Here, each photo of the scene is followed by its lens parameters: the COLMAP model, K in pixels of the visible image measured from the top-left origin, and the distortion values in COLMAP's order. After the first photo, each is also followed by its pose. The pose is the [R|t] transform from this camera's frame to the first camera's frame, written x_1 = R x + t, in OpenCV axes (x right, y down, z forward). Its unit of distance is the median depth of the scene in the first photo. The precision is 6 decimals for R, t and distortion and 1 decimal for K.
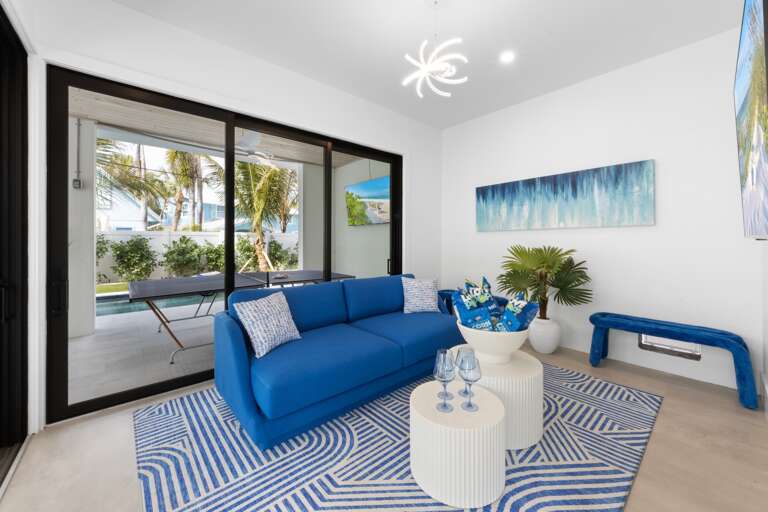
lens RADIAL K [[297.7, 0, 380.7], [0, 297.7, 243.5], [0, 0, 1]] dist [0.000523, 0.000054]
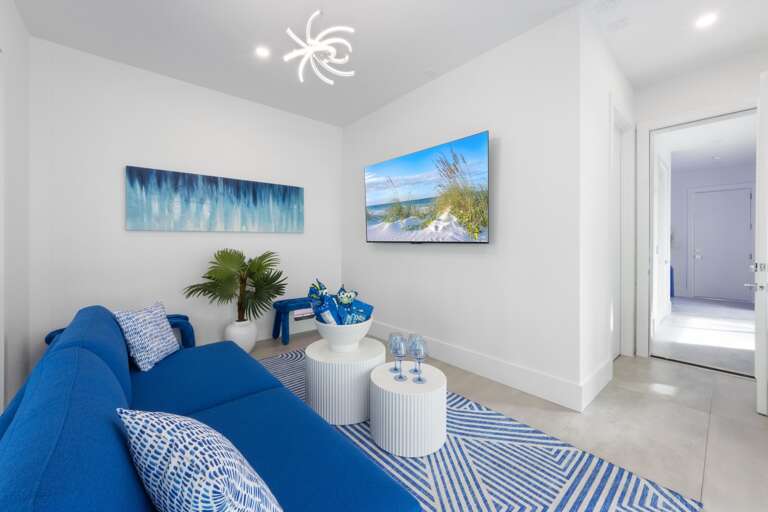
lens RADIAL K [[297.7, 0, 380.7], [0, 297.7, 243.5], [0, 0, 1]] dist [0.000523, 0.000054]
pose [[-0.003610, 0.000275, 0.999993, -0.465767], [0.007745, 0.999970, -0.000247, -0.006028], [-0.999963, 0.007744, -0.003612, 0.533837]]
